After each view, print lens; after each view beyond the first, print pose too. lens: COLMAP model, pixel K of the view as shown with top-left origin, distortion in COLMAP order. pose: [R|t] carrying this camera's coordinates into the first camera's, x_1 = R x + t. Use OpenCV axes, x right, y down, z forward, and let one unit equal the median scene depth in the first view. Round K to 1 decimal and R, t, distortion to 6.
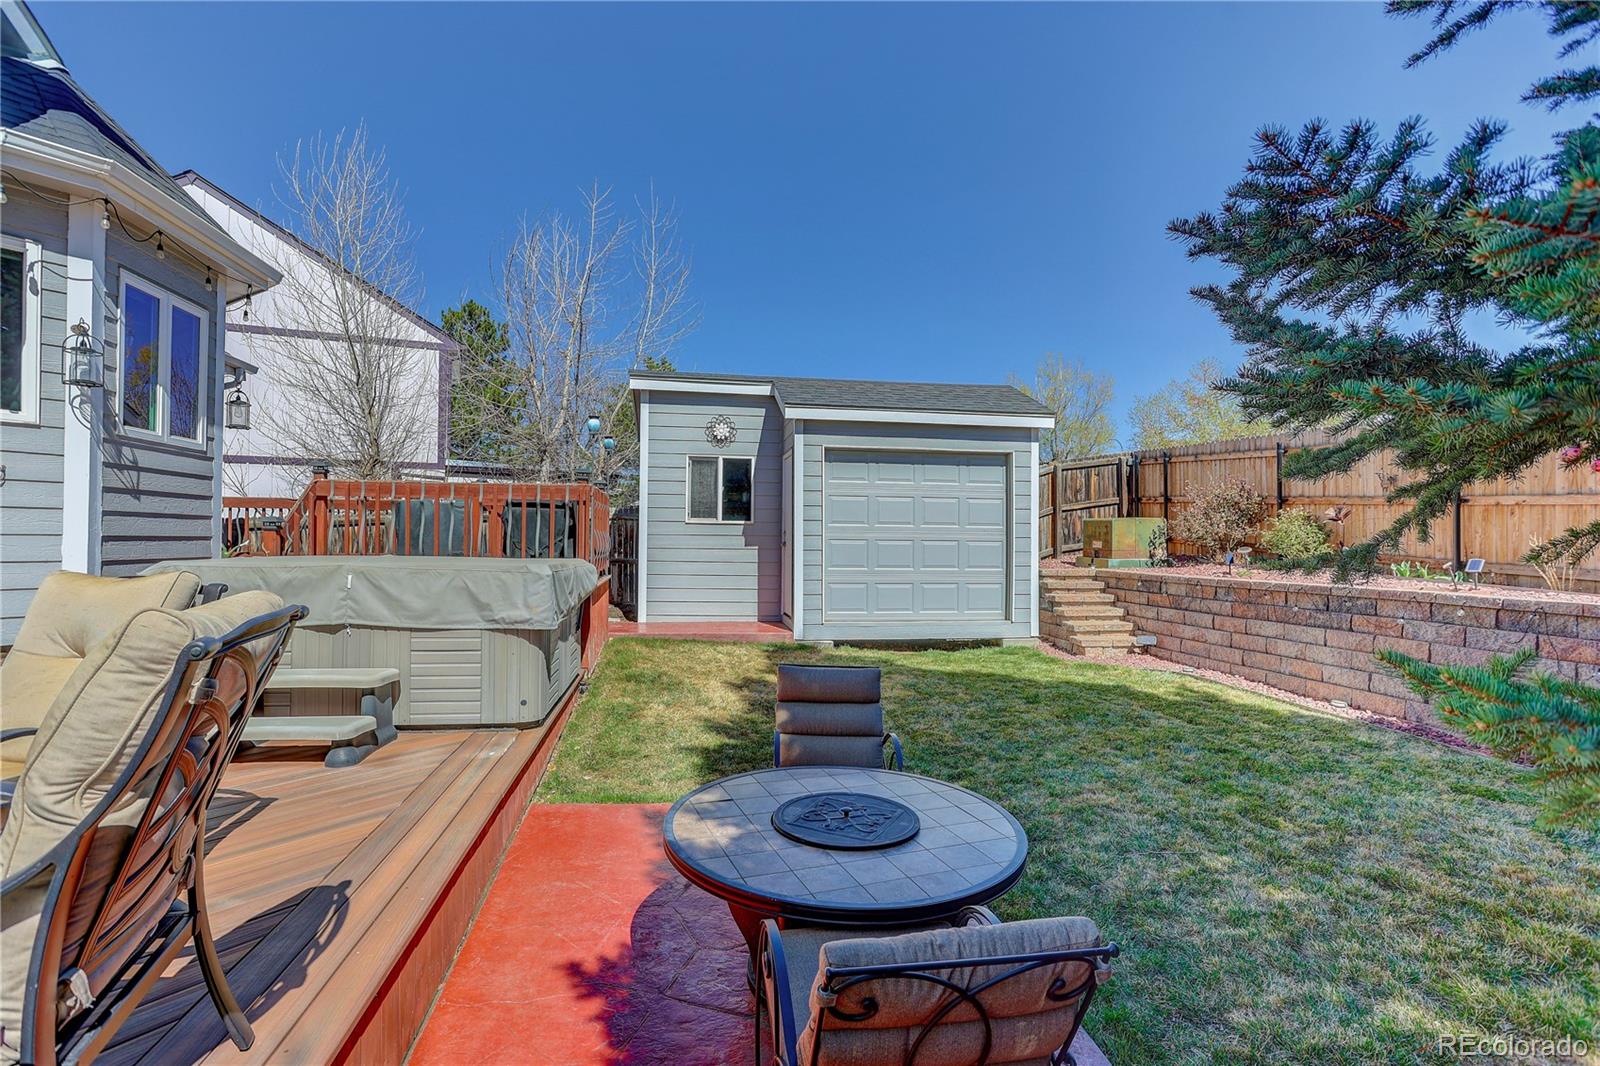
lens RADIAL K [[768.6, 0, 807.1], [0, 768.6, 539.8], [0, 0, 1]] dist [-0.023020, 0.013313]
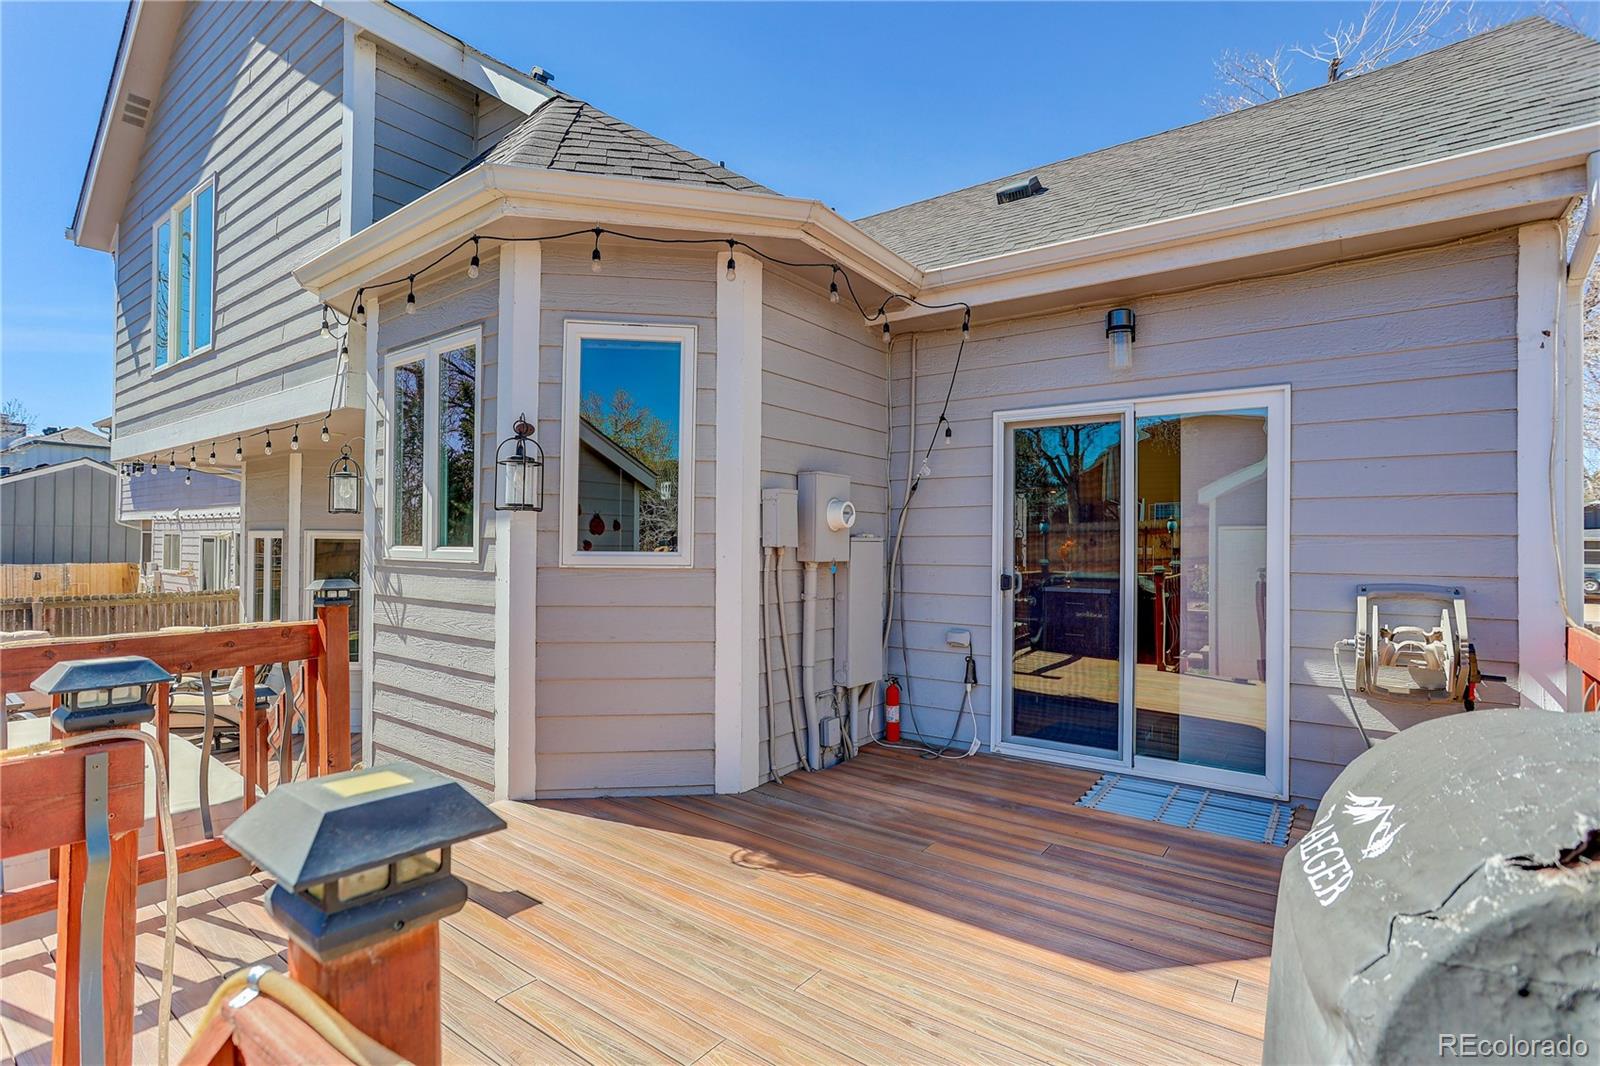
lens RADIAL K [[768.6, 0, 778.9], [0, 768.6, 532.4], [0, 0, 1]] dist [-0.023020, 0.013313]
pose [[-0.728491, -0.022789, -0.684676, -0.386846], [-0.013165, 0.999728, -0.019268, -0.093426], [0.684929, -0.005022, -0.728593, 1.115469]]
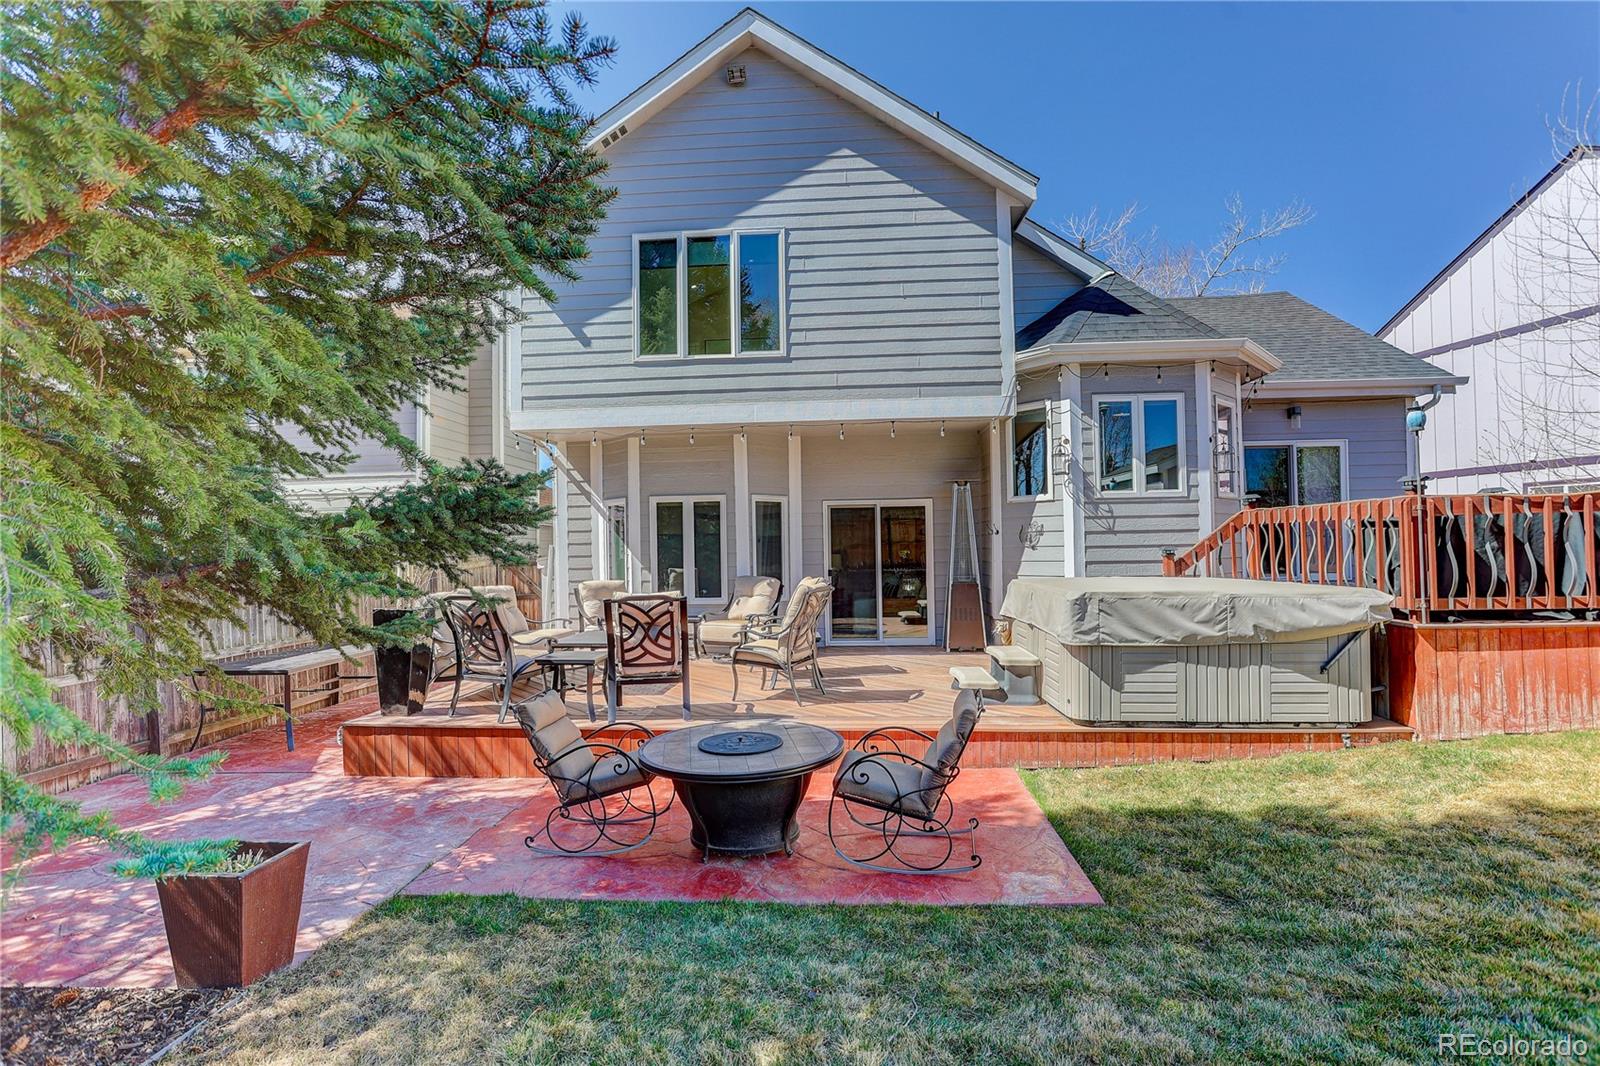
lens RADIAL K [[768.6, 0, 791.5], [0, 768.6, 536.3], [0, 0, 1]] dist [-0.023020, 0.013313]
pose [[-0.231760, -0.022426, -0.972514, 0.479769], [0.015837, 0.999515, -0.026823, -0.014554], [0.972644, -0.021618, -0.231293, 0.443815]]
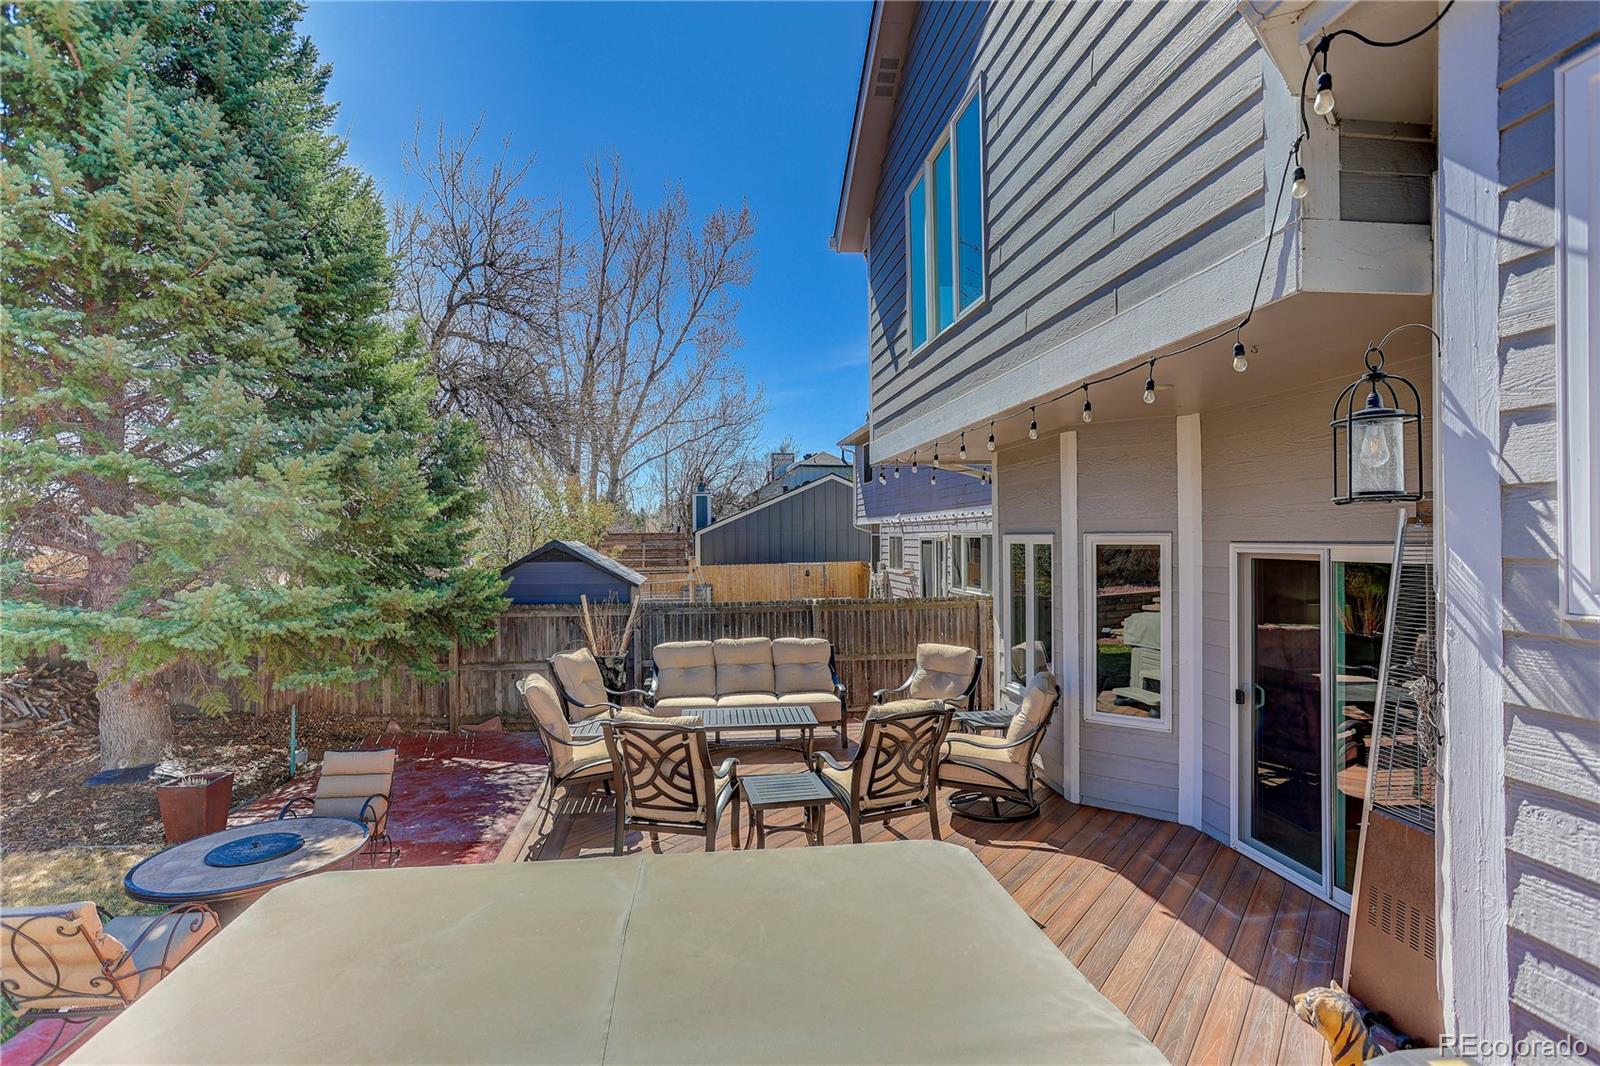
lens RADIAL K [[768.6, 0, 782.8], [0, 768.6, 536.5], [0, 0, 1]] dist [-0.023020, 0.013313]
pose [[-0.999197, -0.000883, 0.040067, -0.360489], [-0.000965, 0.999997, -0.002040, -0.101582], [-0.040065, -0.002077, -0.999195, 0.778243]]
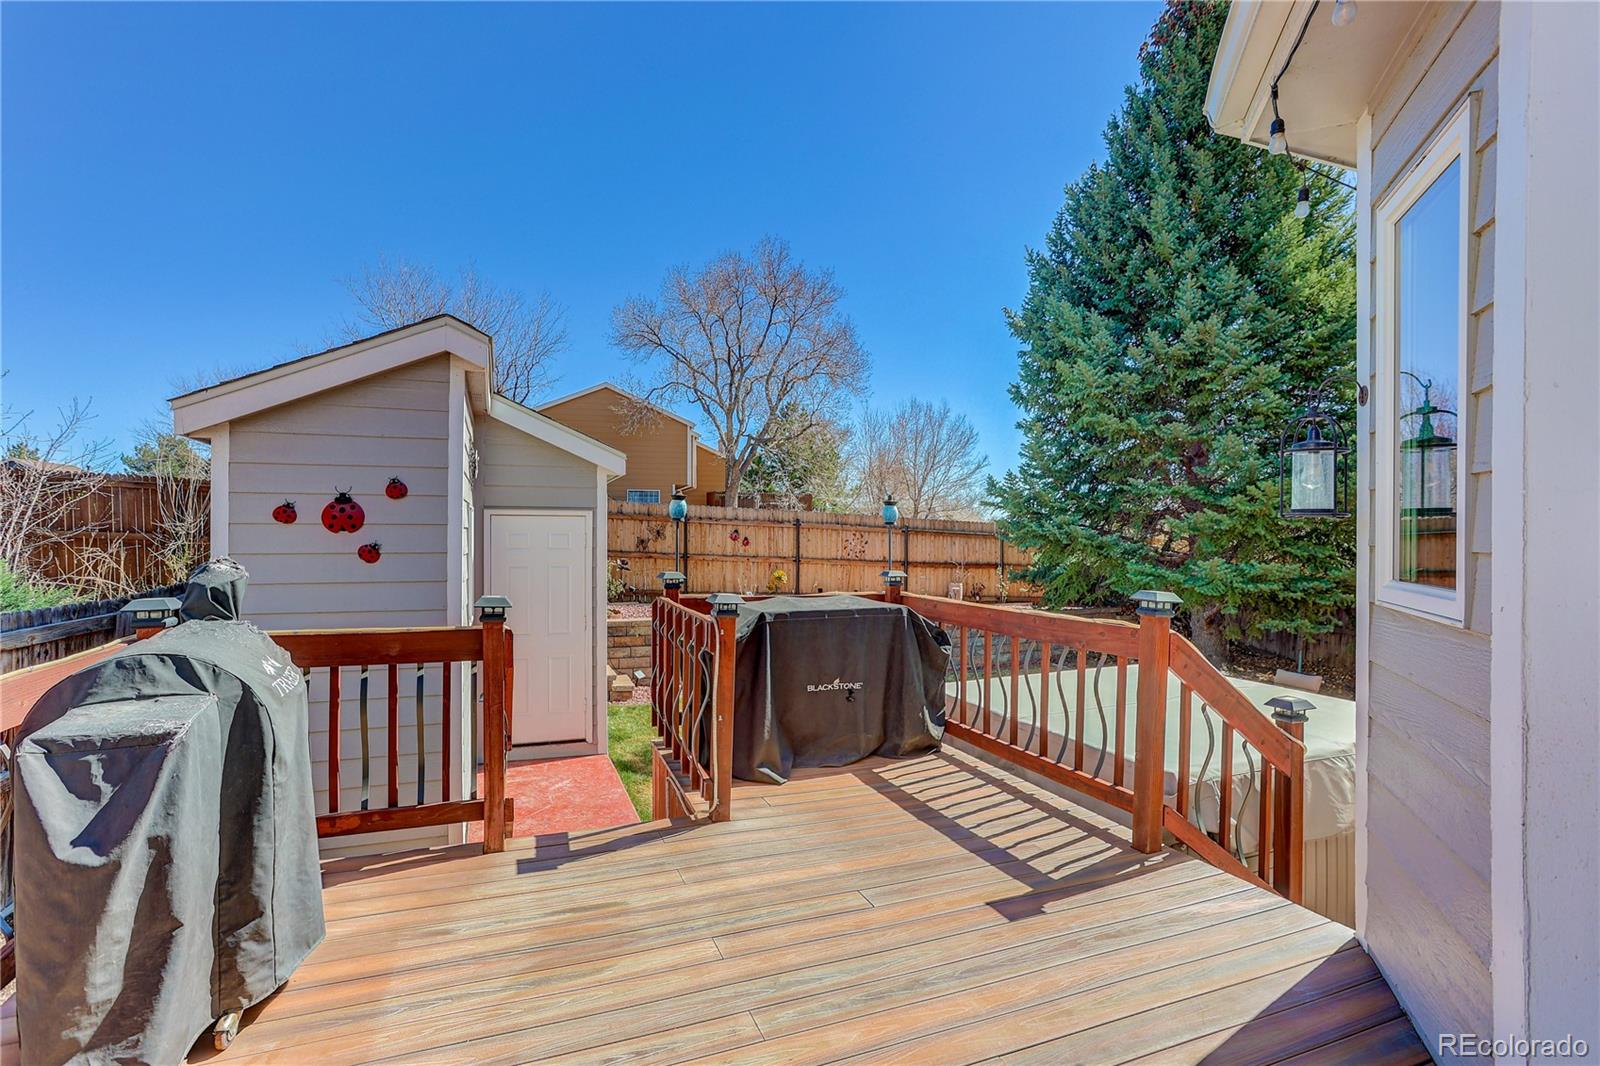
lens RADIAL K [[768.6, 0, 793.0], [0, 768.6, 529.9], [0, 0, 1]] dist [-0.023020, 0.013313]
pose [[-0.212829, -0.005815, 0.977072, -0.771025], [-0.004897, 0.999976, 0.004885, -0.106415], [-0.977077, -0.003745, -0.212853, 0.979637]]
